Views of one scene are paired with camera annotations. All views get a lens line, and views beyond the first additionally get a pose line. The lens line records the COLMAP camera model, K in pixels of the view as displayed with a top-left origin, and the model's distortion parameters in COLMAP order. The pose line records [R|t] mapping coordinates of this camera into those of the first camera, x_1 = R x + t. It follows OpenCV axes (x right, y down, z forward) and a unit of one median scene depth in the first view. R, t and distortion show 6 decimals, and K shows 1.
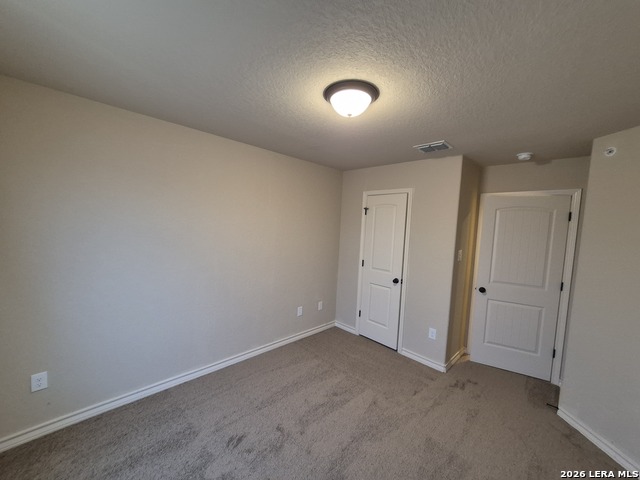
lens RADIAL K [[252.7, 0, 320.6], [0, 252.7, 237.7], [0, 0, 1]] dist [0.005654, -0.001676]
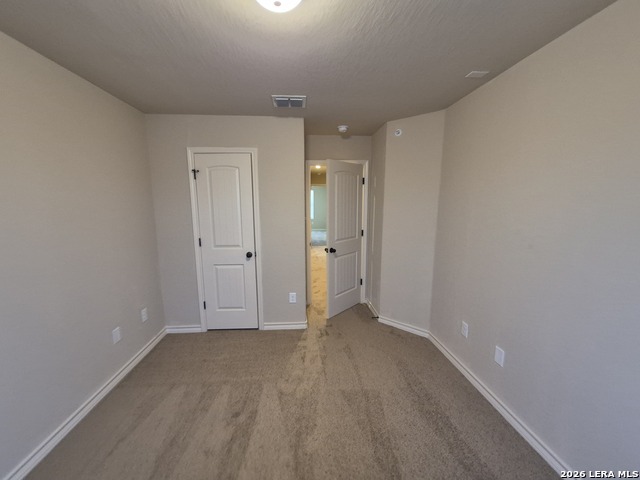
lens RADIAL K [[252.7, 0, 325.5], [0, 252.7, 235.5], [0, 0, 1]] dist [0.005654, -0.001676]
pose [[0.661259, -0.152680, 0.734456, -0.163761], [0.076569, 0.987692, 0.136385, 0.003034], [-0.746240, -0.033949, 0.664811, 0.214273]]
